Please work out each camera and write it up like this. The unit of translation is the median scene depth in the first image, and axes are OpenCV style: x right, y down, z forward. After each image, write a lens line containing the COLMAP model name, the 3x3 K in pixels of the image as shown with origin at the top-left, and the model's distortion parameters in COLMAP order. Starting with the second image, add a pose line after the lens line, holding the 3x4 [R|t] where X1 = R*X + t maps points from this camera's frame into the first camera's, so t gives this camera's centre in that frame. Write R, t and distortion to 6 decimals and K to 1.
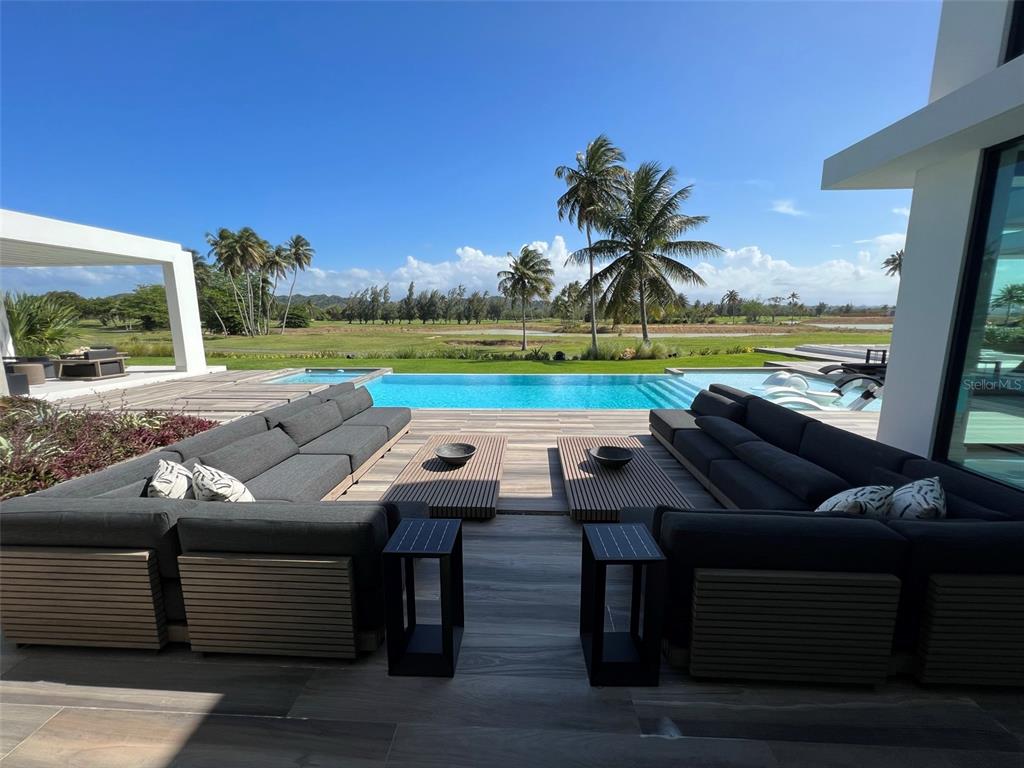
lens RADIAL K [[407.9, 0, 508.2], [0, 407.9, 385.4], [0, 0, 1]] dist [-0.002340, 0.000953]
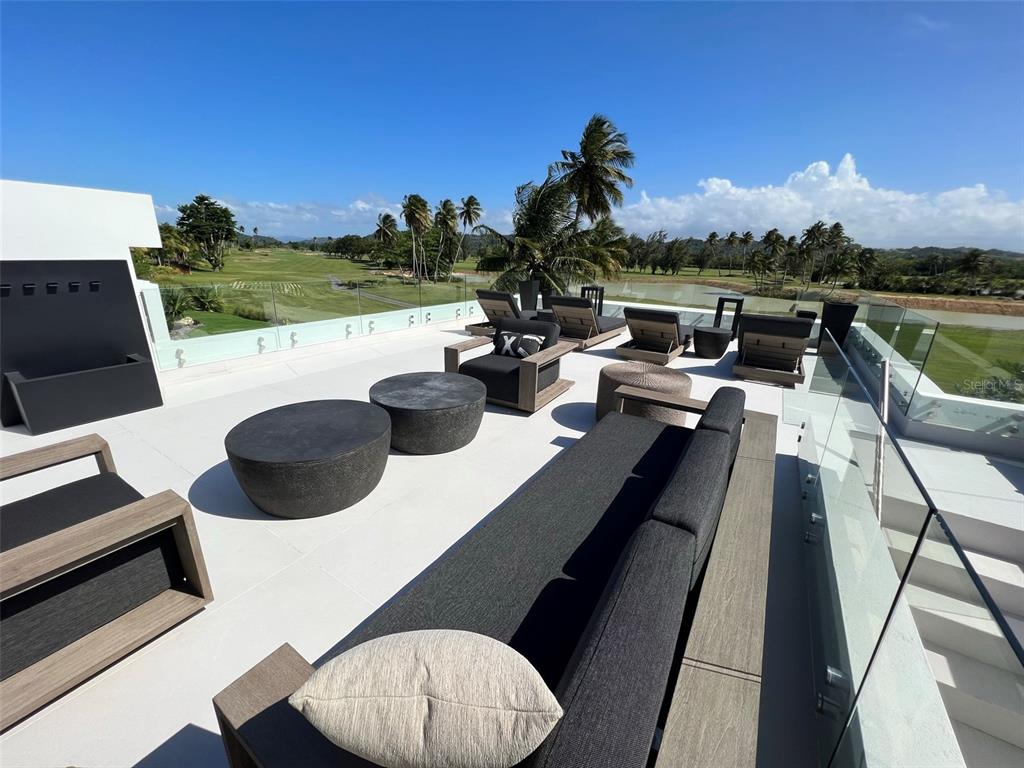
lens RADIAL K [[407.9, 0, 509.7], [0, 407.9, 379.5], [0, 0, 1]] dist [-0.002340, 0.000953]
pose [[0.866530, 0.178323, -0.466182, 0.128642], [-0.118150, 0.980739, 0.155536, -0.033025], [0.484939, -0.079697, 0.870909, 0.011672]]
